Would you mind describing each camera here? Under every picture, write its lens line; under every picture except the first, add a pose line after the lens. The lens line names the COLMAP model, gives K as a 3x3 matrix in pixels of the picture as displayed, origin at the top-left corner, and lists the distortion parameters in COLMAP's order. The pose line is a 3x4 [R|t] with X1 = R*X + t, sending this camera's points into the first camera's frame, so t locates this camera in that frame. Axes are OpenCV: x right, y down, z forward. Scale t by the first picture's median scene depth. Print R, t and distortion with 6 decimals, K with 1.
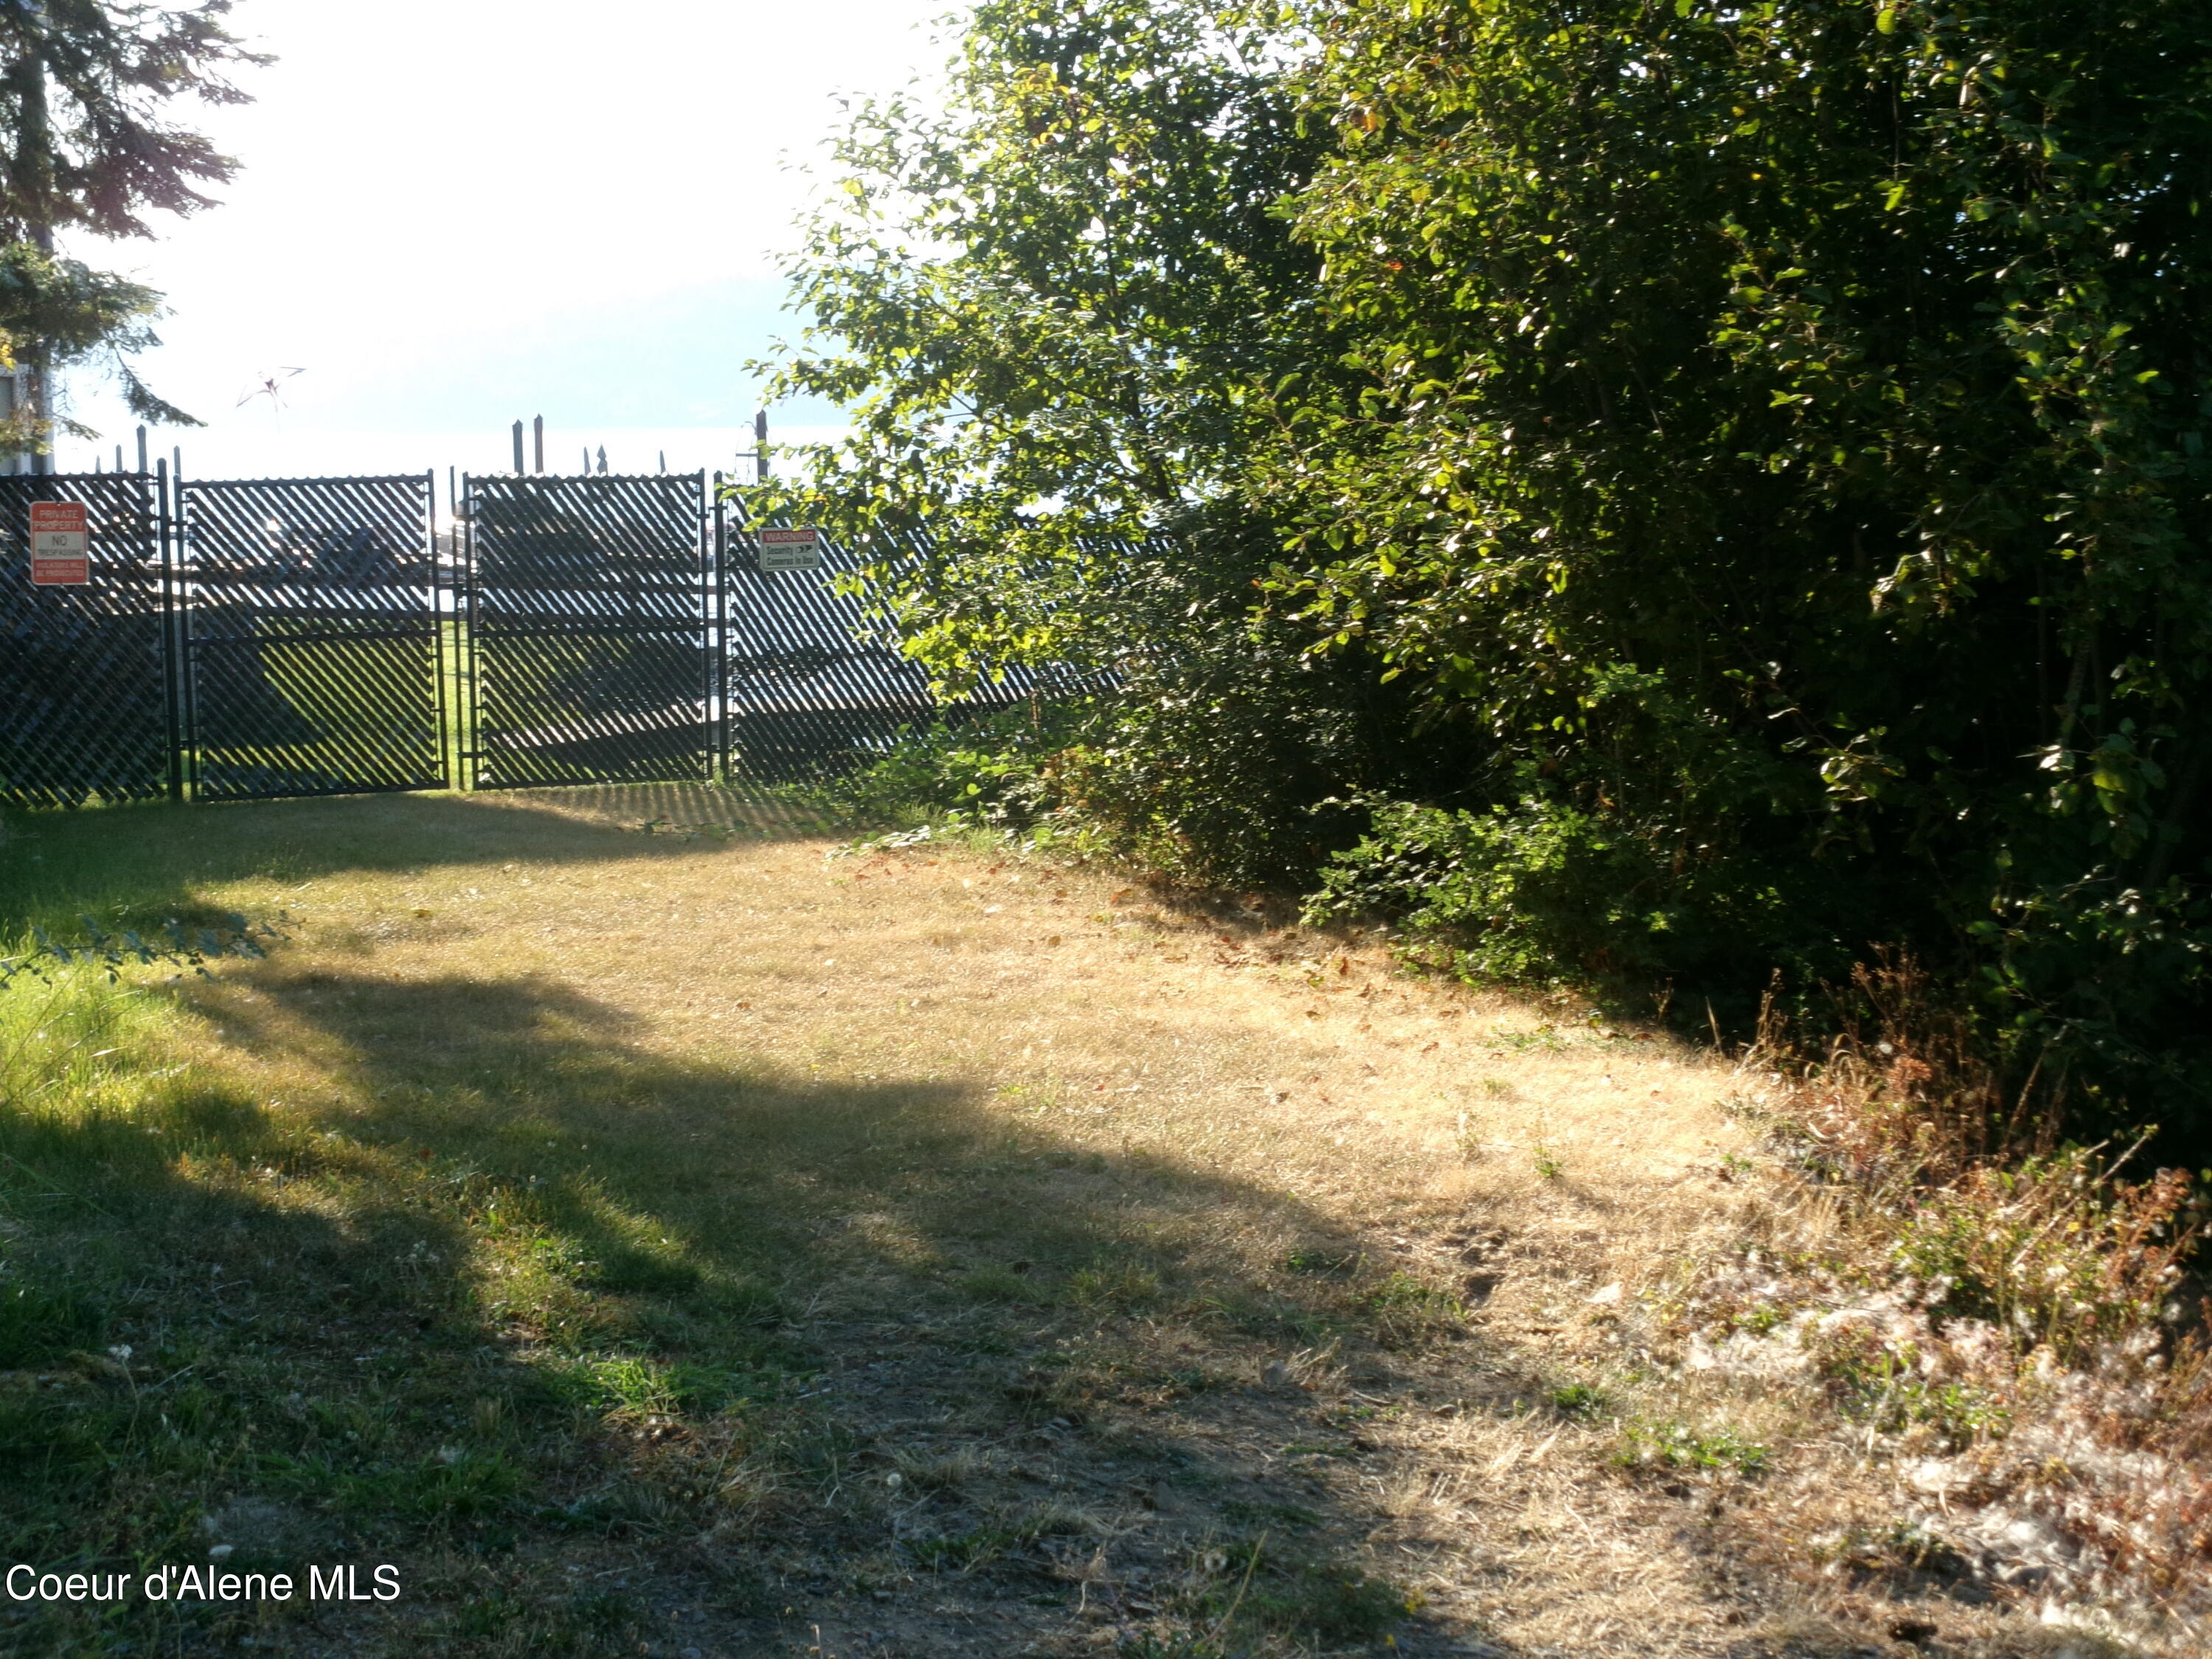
lens RADIAL K [[4093.3, 0, 1103.1], [0, 4093.3, 831.1], [0, 0, 1]] dist [-0.022324, 0.000000]
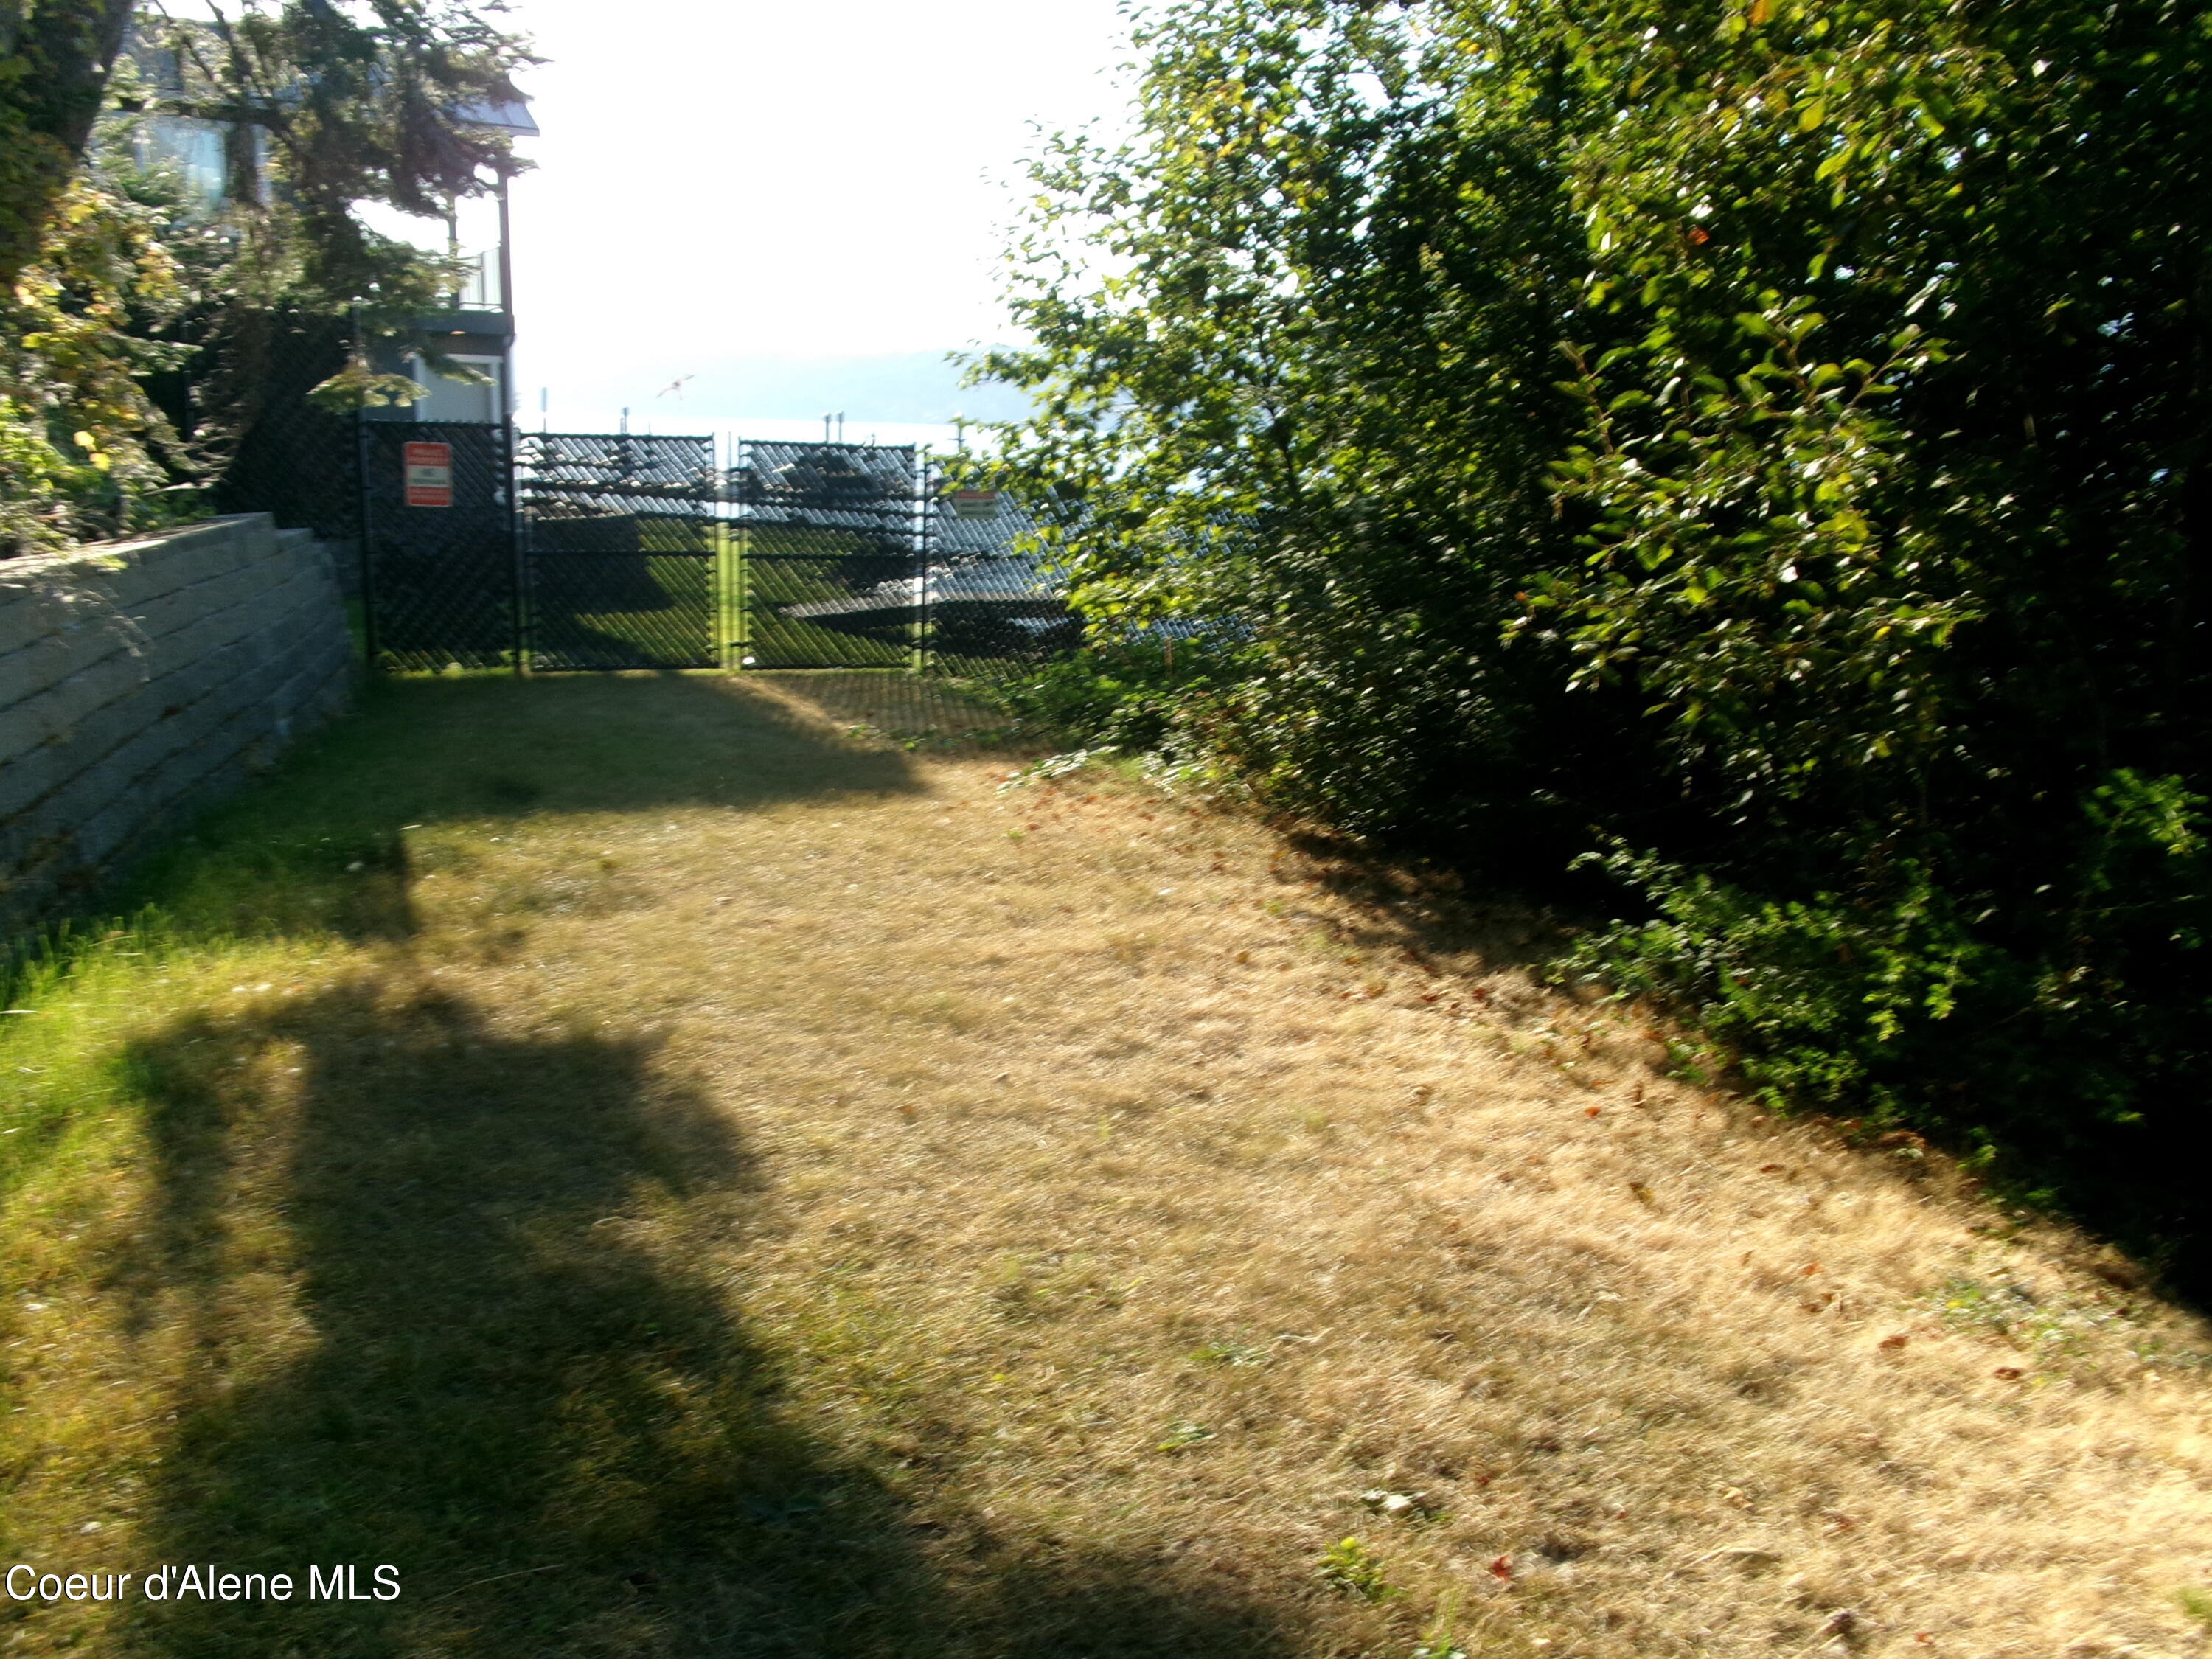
lens RADIAL K [[1777.0, 0, 1115.3], [0, 1777.0, 817.6], [0, 0, 1]] dist [-0.016702, 0.009646]
pose [[0.998857, 0.046326, 0.011758, -0.038094], [-0.047360, 0.992460, 0.113050, -0.040366], [-0.006432, -0.113478, 0.993520, 0.469321]]
